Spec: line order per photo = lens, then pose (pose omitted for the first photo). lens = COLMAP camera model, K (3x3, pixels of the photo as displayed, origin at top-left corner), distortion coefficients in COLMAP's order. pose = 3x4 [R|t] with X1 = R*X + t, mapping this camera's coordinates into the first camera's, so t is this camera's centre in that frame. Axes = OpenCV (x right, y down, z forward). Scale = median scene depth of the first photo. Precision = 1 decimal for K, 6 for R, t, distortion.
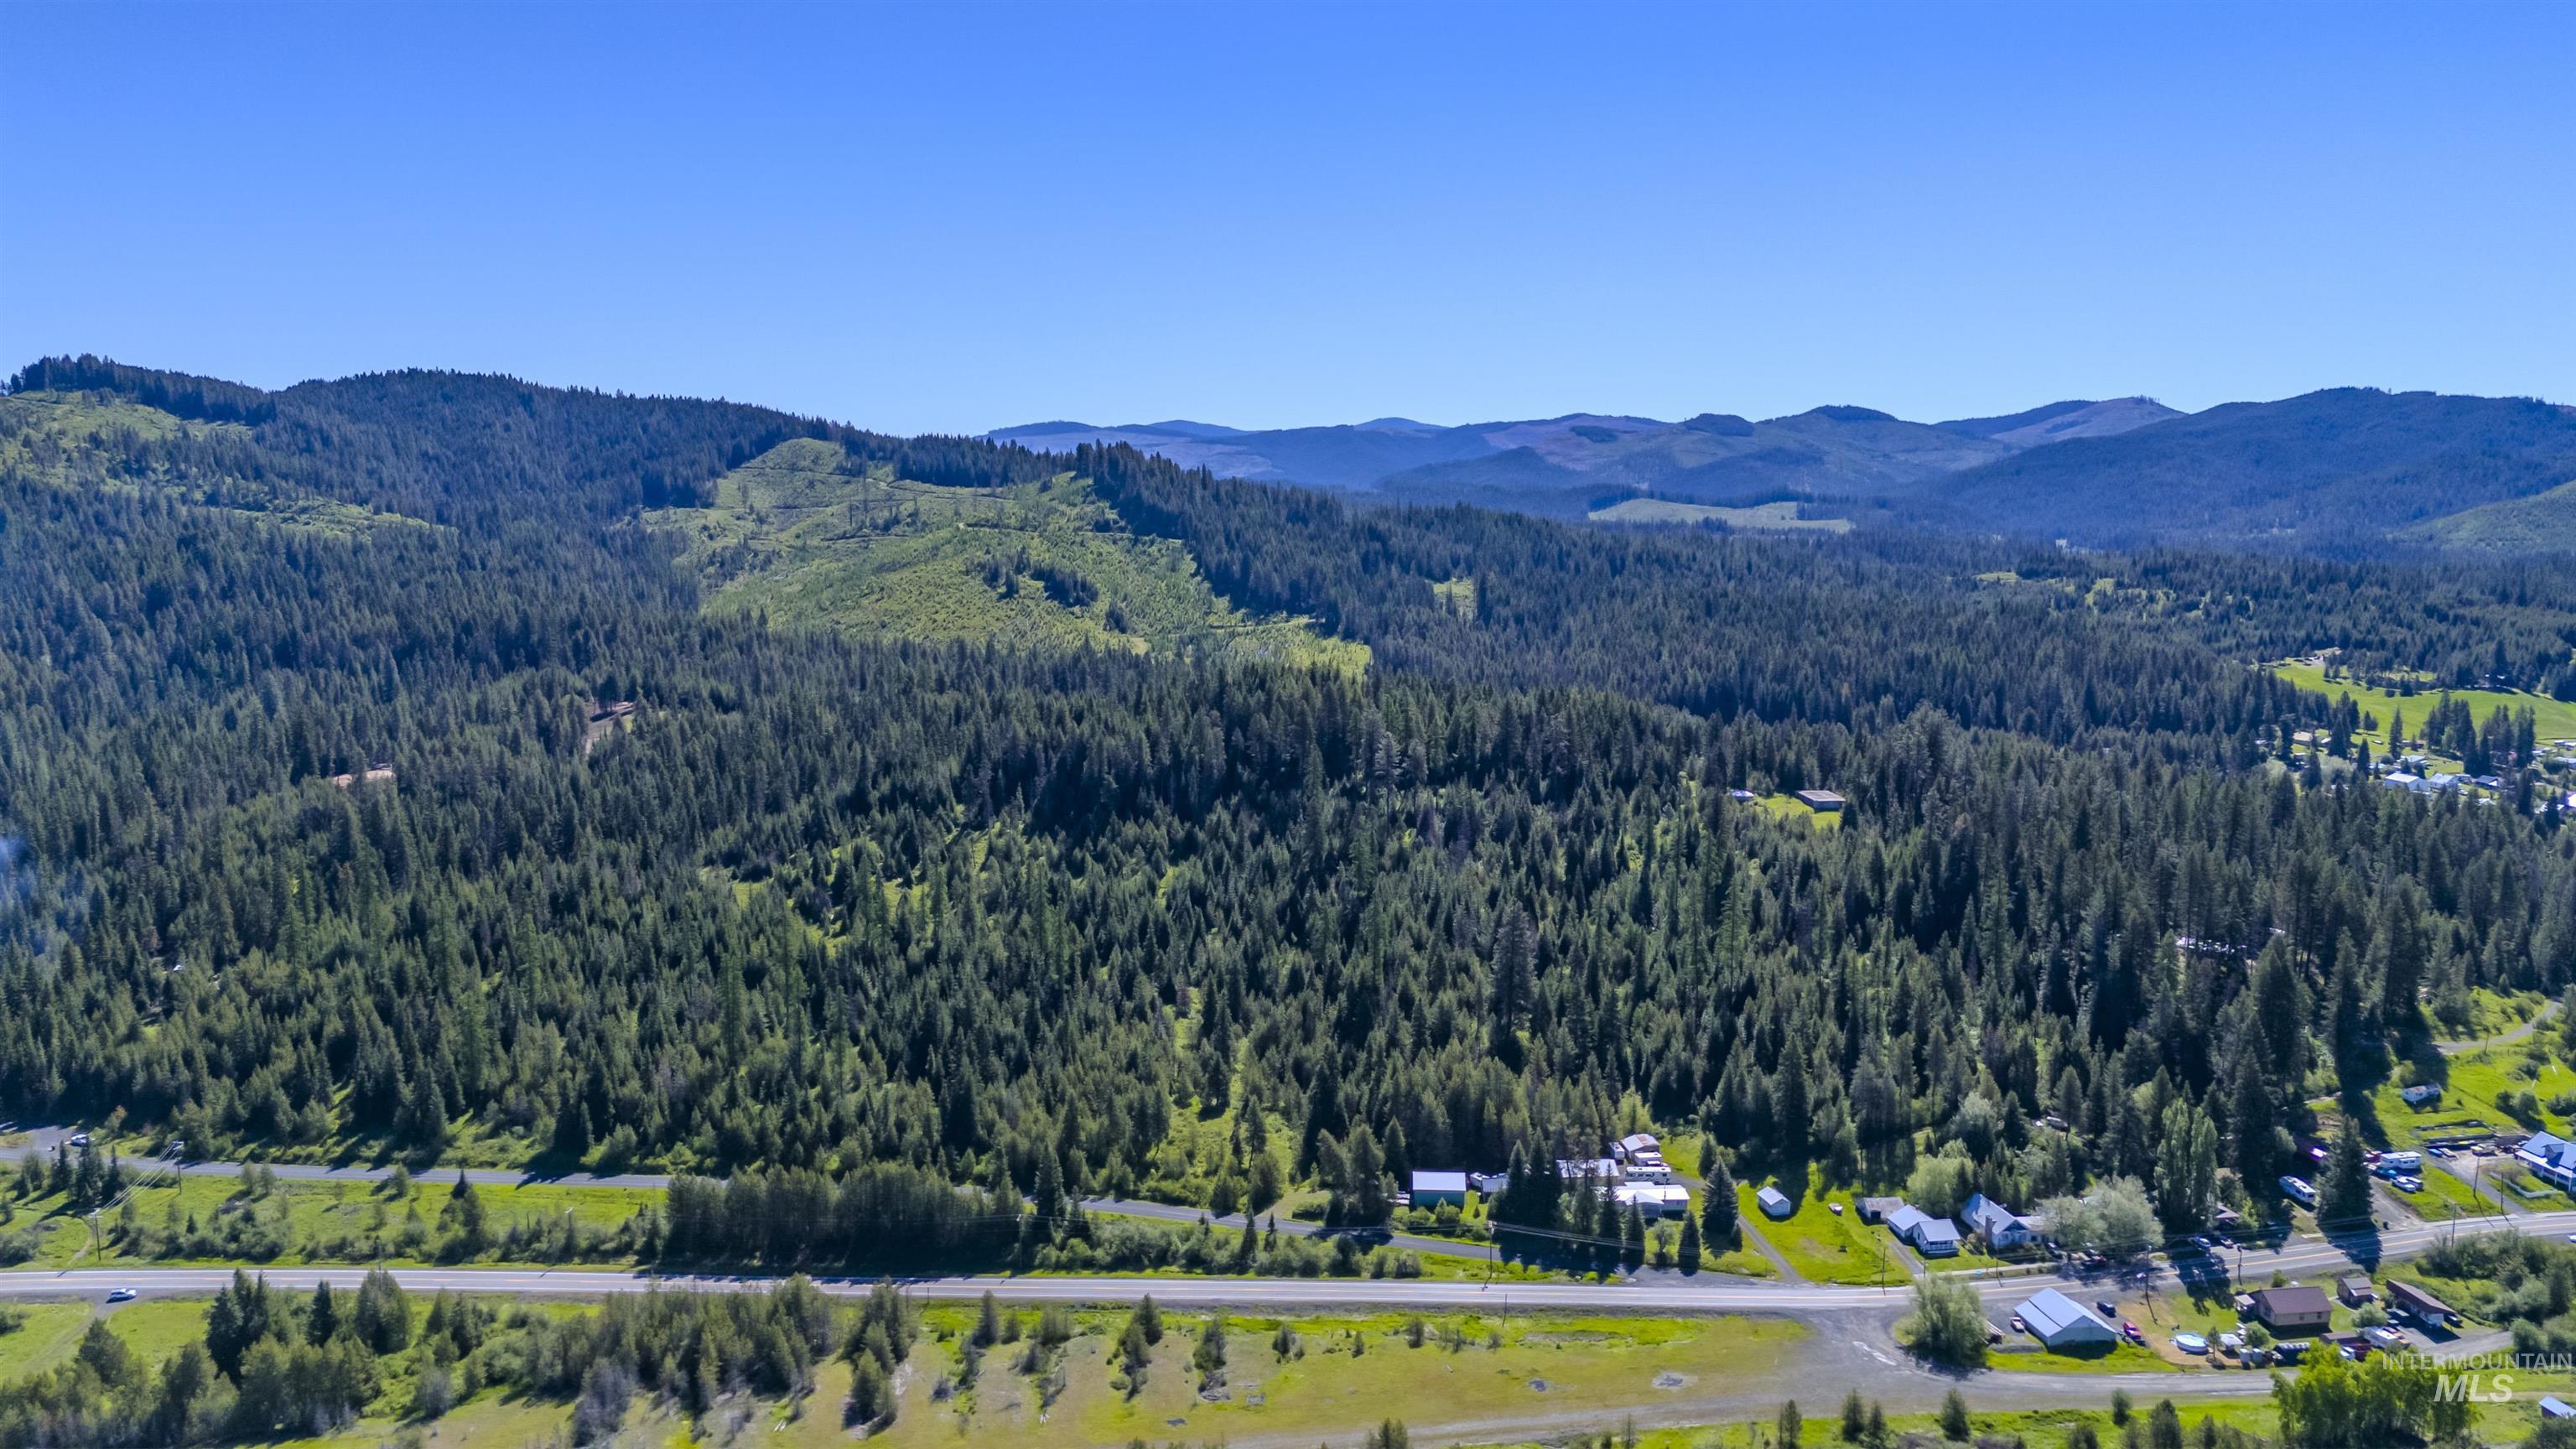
lens RADIAL K [[1887.7, 0, 1281.1], [0, 1887.7, 726.3], [0, 0, 1]] dist [0.061839, -0.047539]
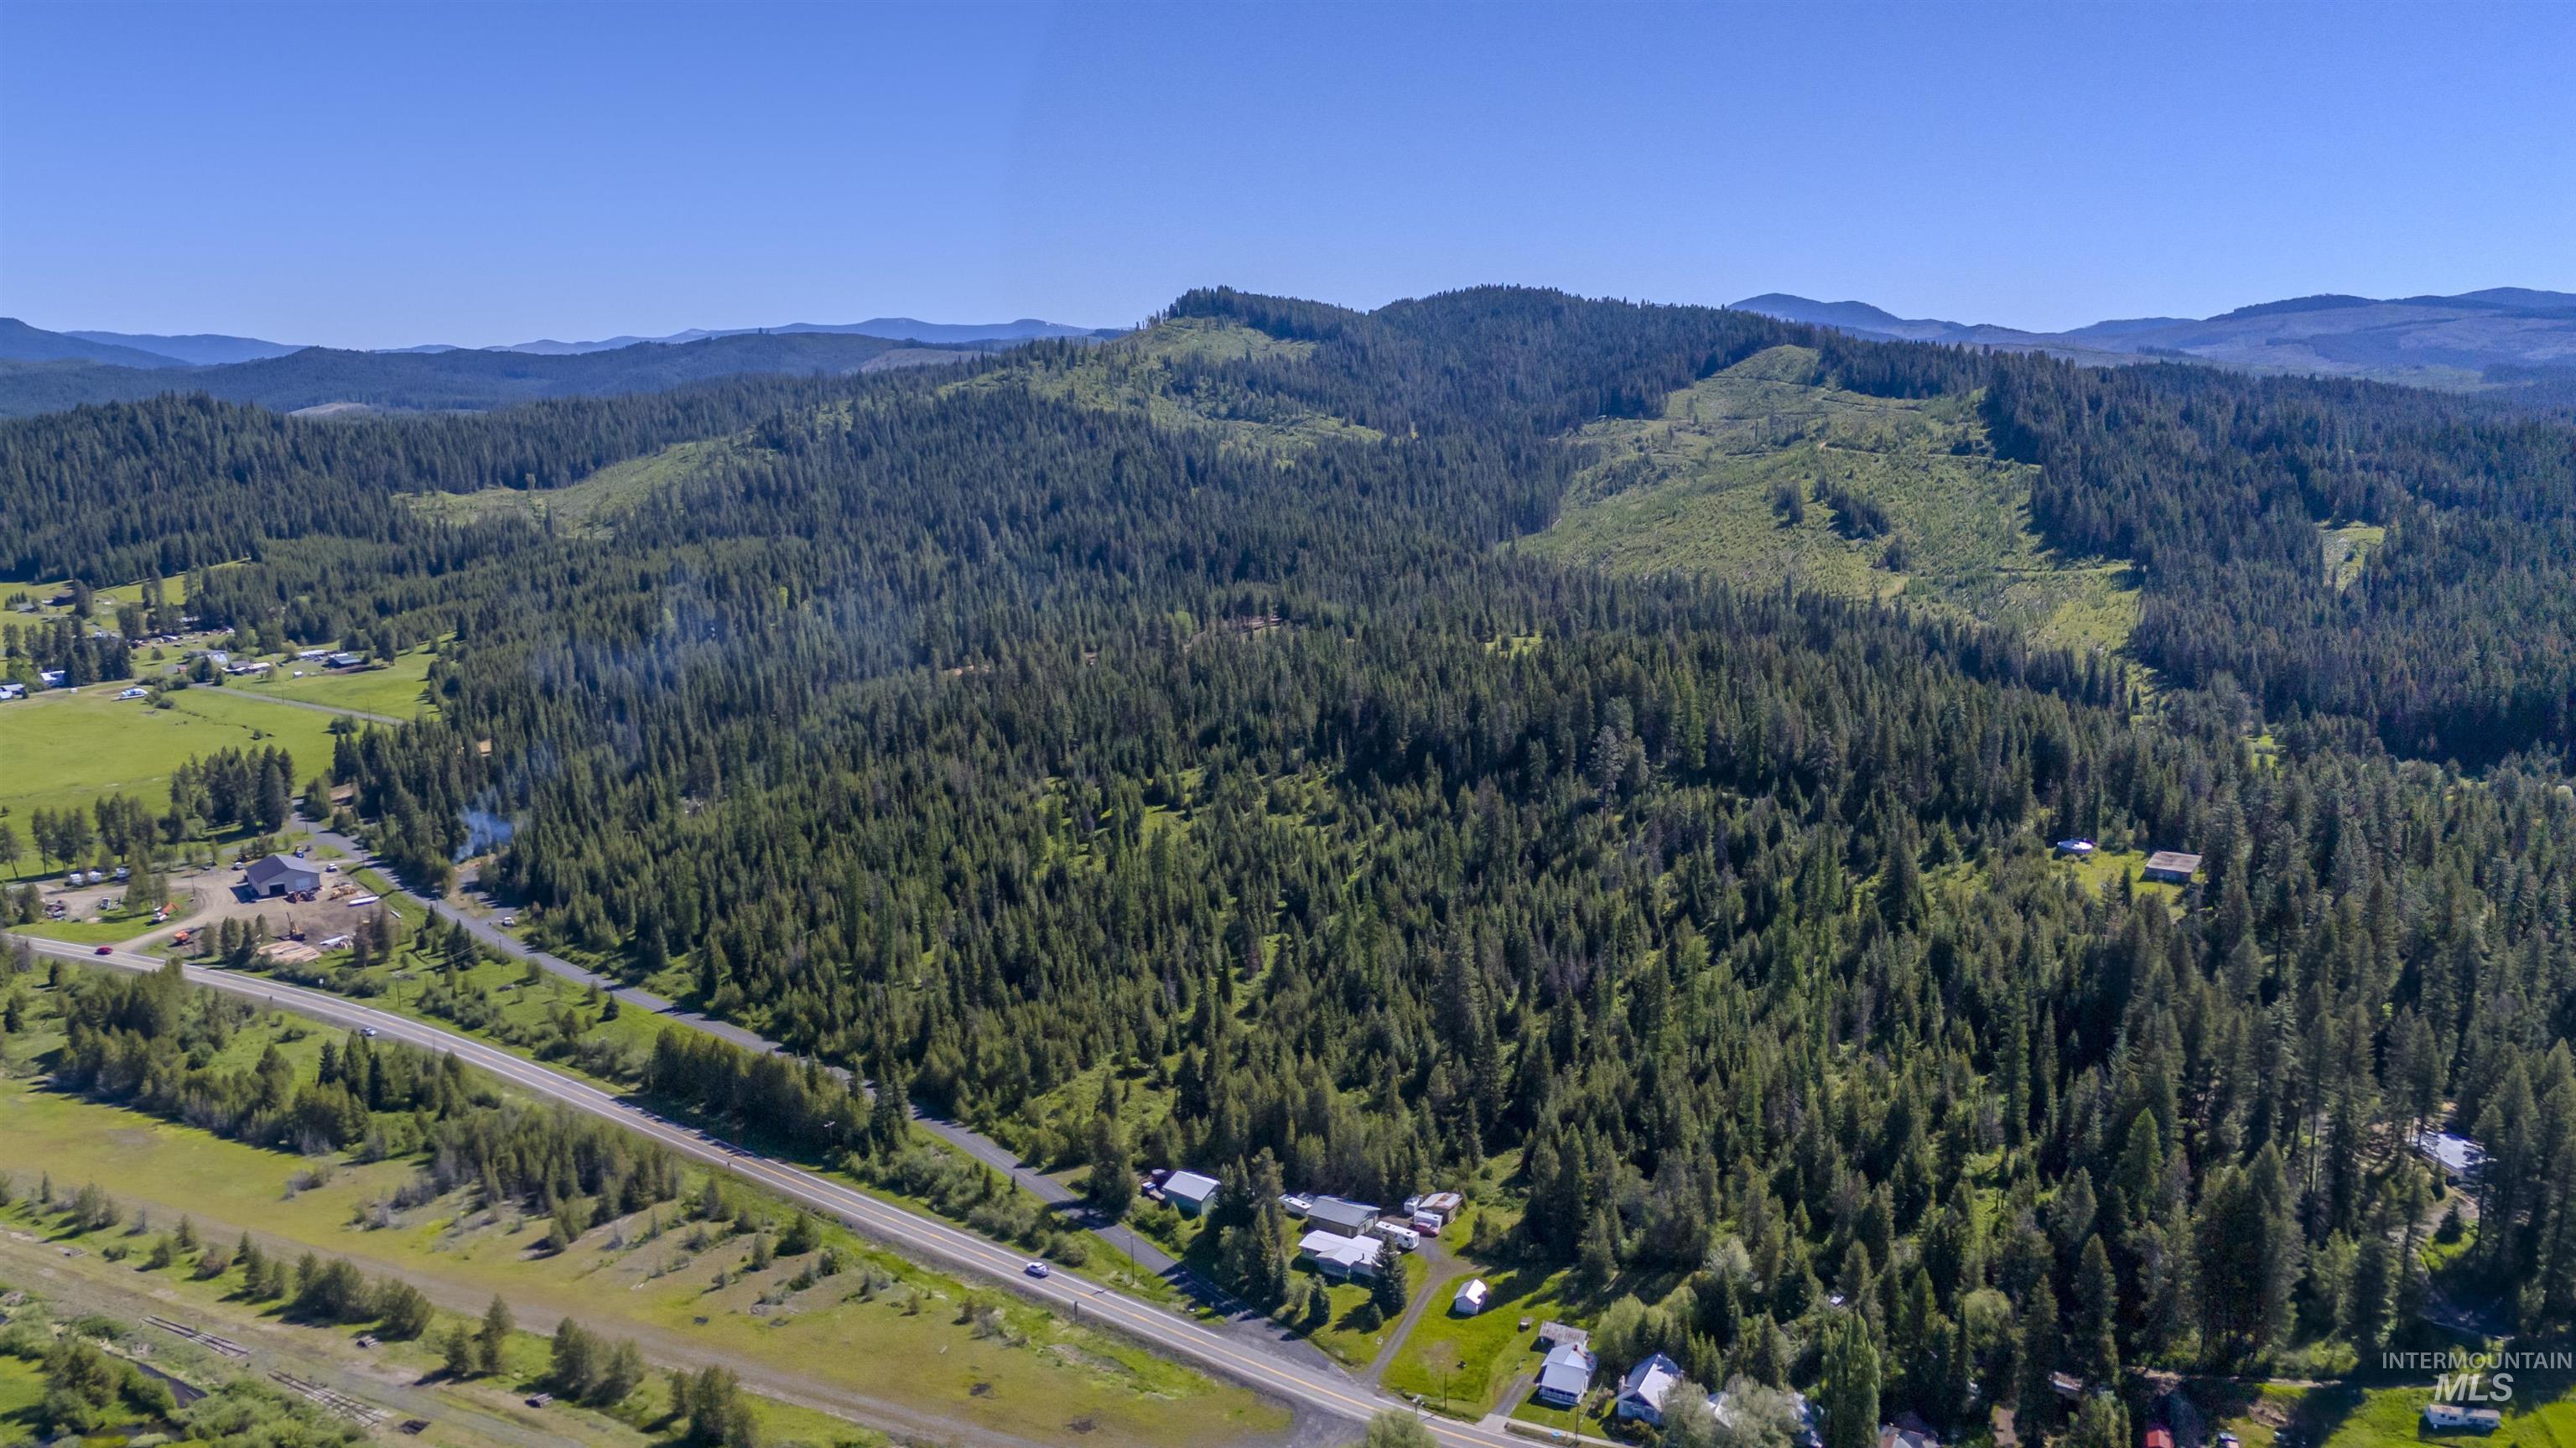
lens RADIAL K [[1887.6, 0, 1287.0], [0, 1887.6, 730.4], [0, 0, 1]] dist [0.061839, -0.047539]
pose [[0.814404, 0.105414, -0.570644, 0.161829], [-0.071512, 0.994098, 0.081578, -0.020166], [0.575875, -0.025630, 0.817136, 0.052670]]
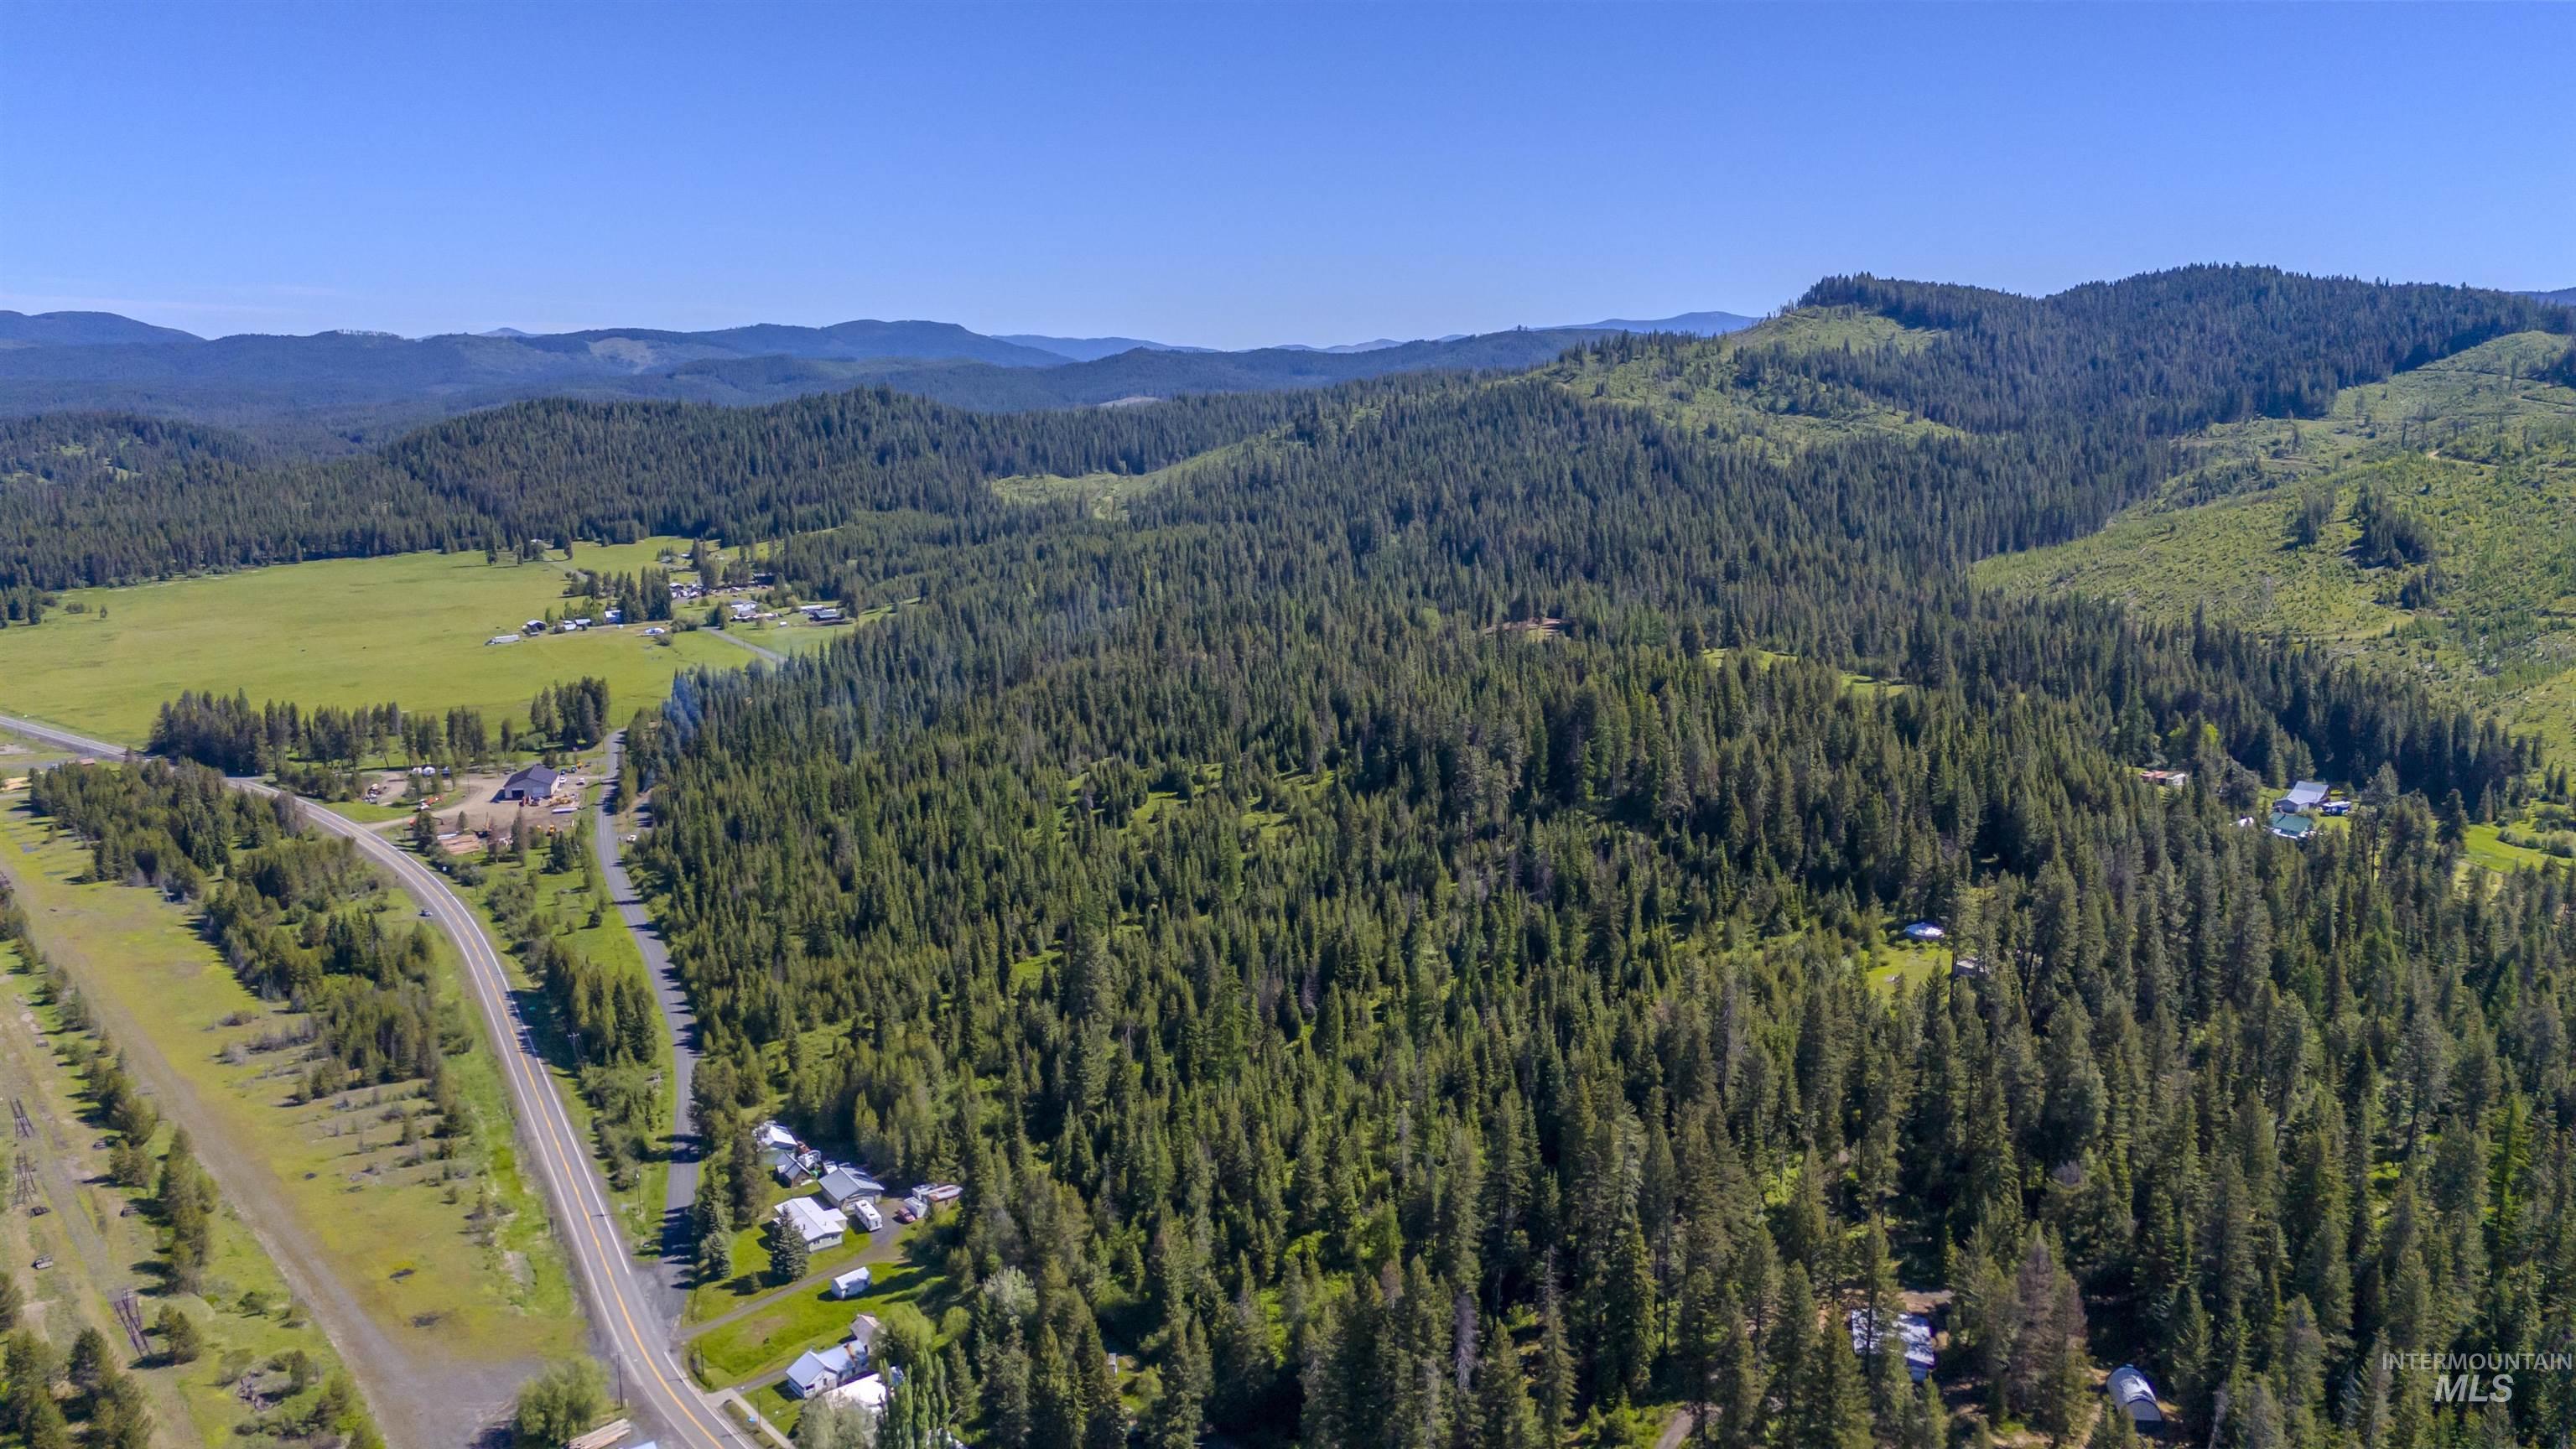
lens RADIAL K [[1887.7, 0, 1266.2], [0, 1887.7, 731.2], [0, 0, 1]] dist [0.061839, -0.047539]
pose [[0.504412, 0.162468, -0.848041, 0.261701], [-0.110206, 0.986220, 0.123390, -0.034661], [0.856402, 0.031220, 0.515366, 0.166459]]
